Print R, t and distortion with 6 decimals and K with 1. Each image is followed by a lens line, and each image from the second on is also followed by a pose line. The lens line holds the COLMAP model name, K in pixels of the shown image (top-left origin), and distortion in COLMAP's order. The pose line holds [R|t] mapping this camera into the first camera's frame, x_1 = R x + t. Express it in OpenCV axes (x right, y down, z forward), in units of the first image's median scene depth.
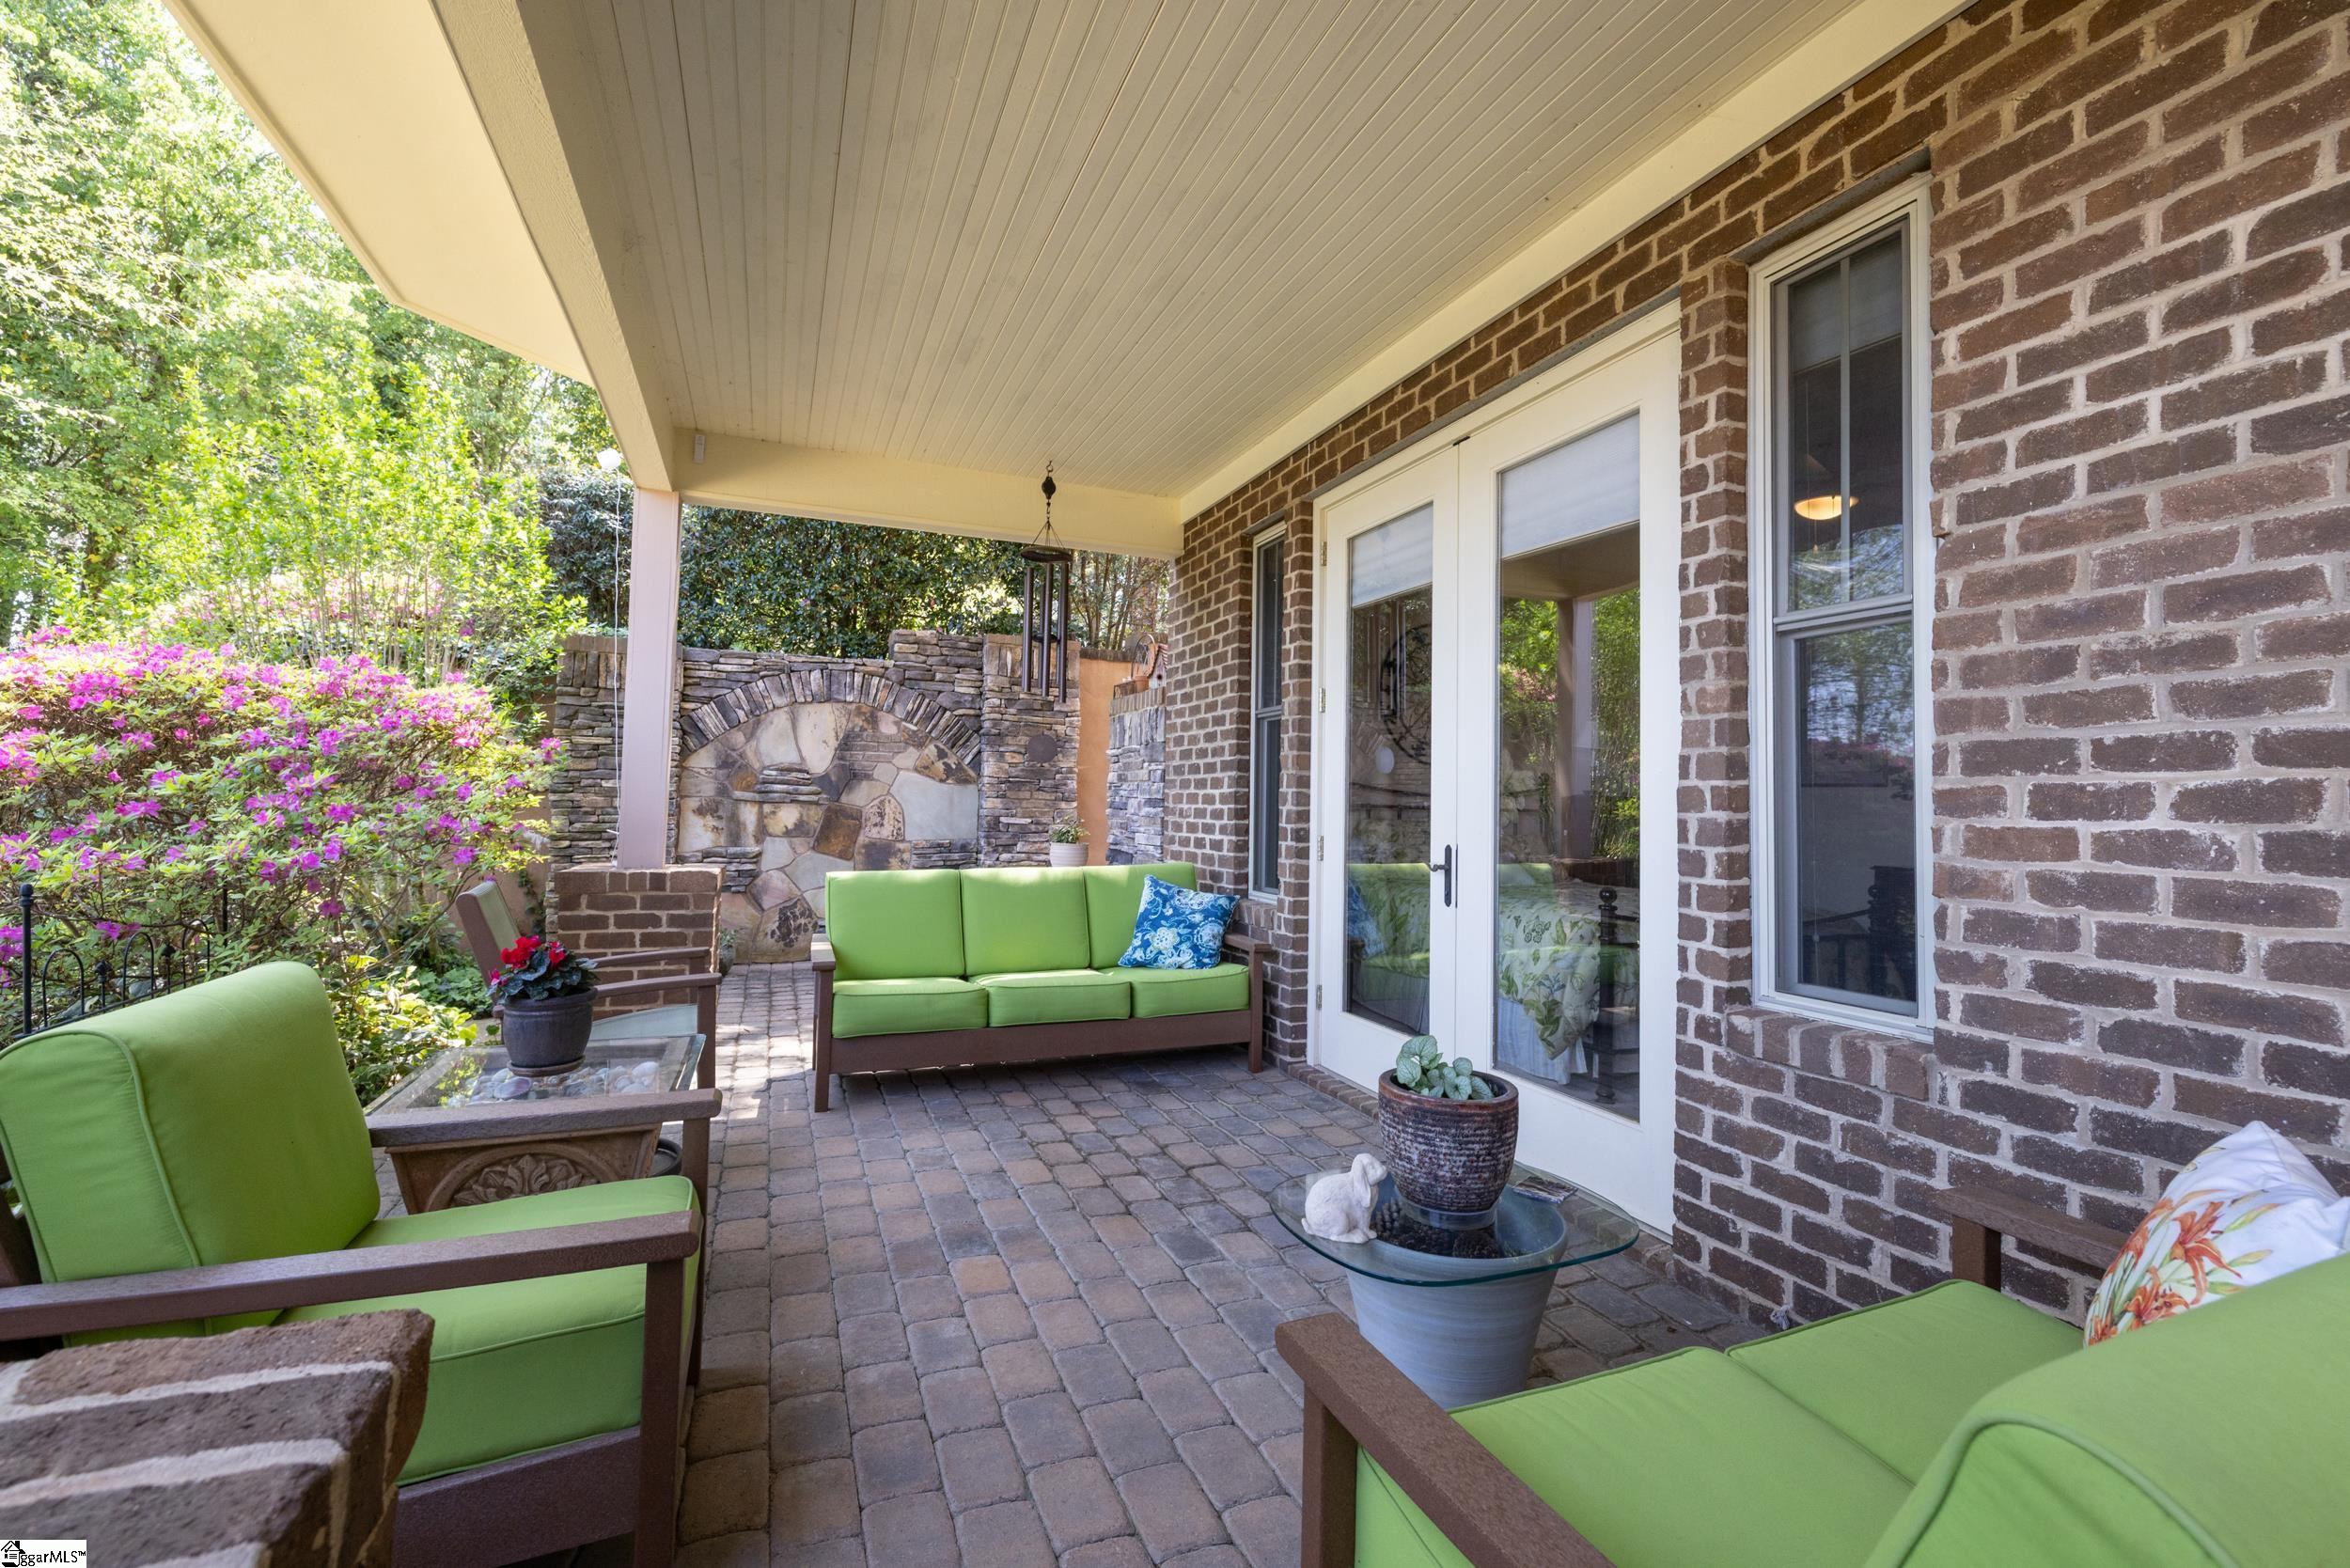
lens RADIAL K [[996.1, 0, 1172.1], [0, 996.1, 781.8], [0, 0, 1]] dist [0.003190, -0.000019]
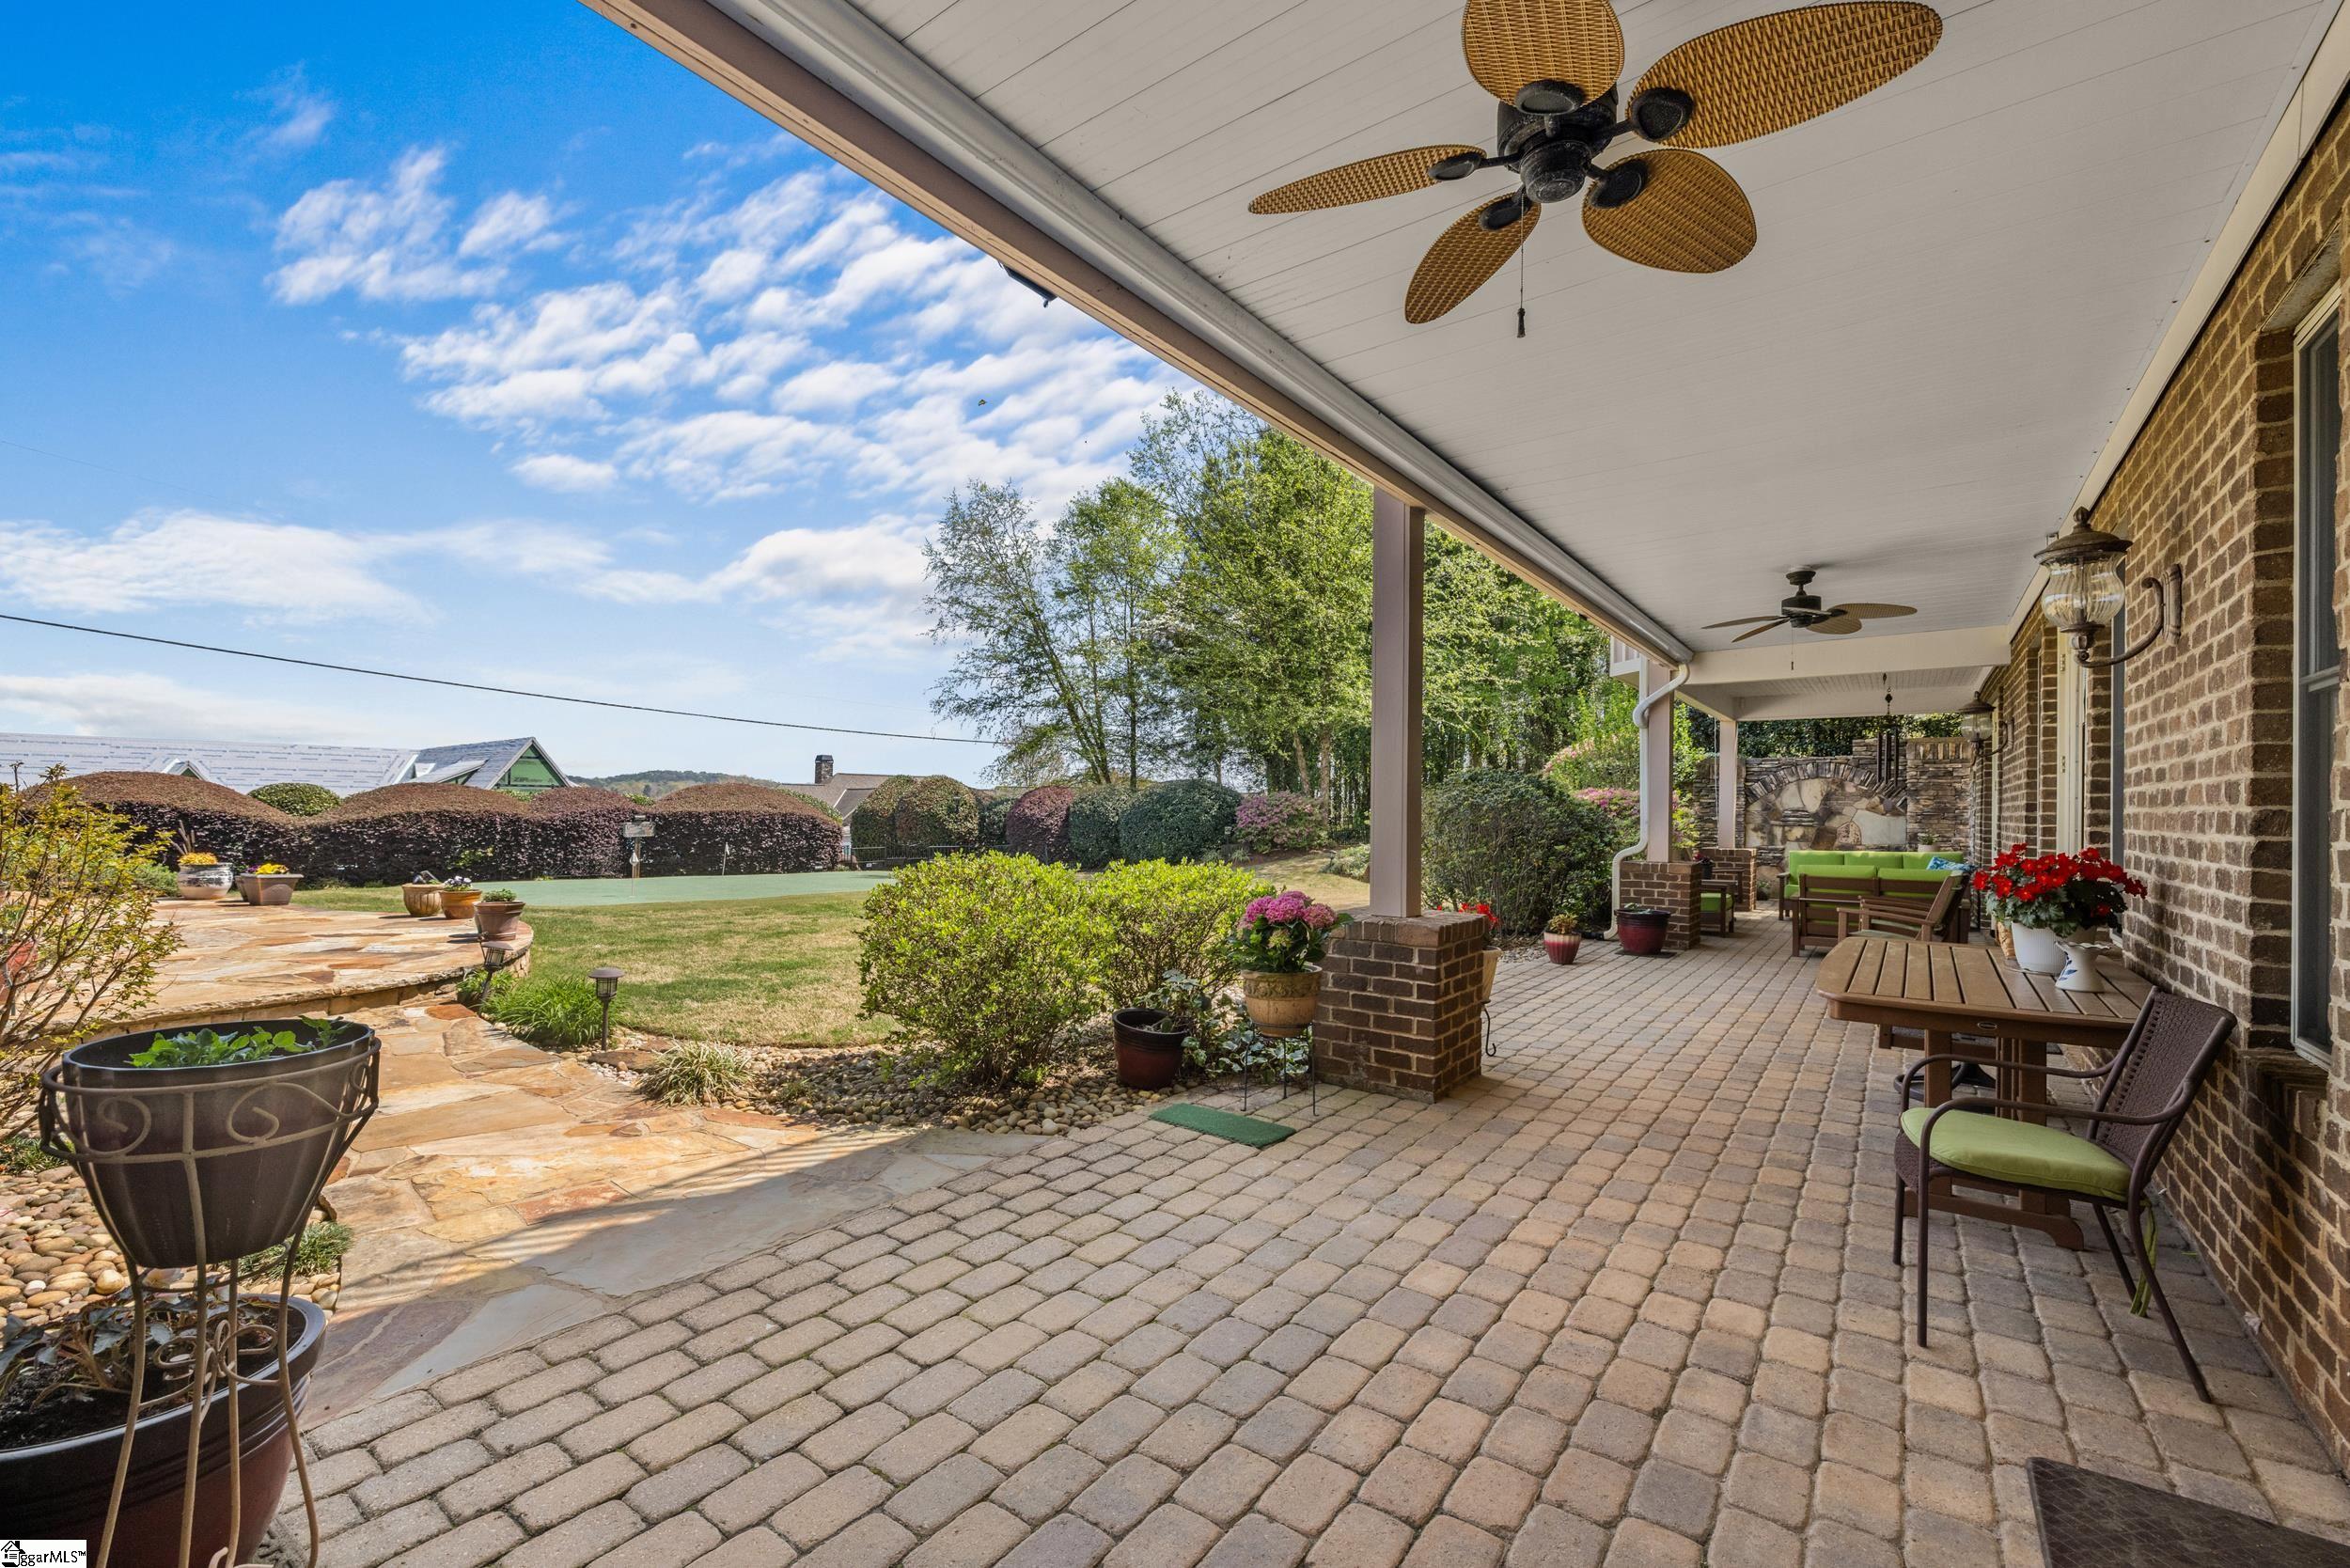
lens RADIAL K [[996.1, 0, 1167.0], [0, 996.1, 800.7], [0, 0, 1]] dist [0.003190, -0.000019]
pose [[0.521232, -0.022186, -0.853127, 0.745943], [0.023577, 0.999655, -0.011591, -0.040813], [0.853089, -0.014073, 0.521575, -1.289914]]
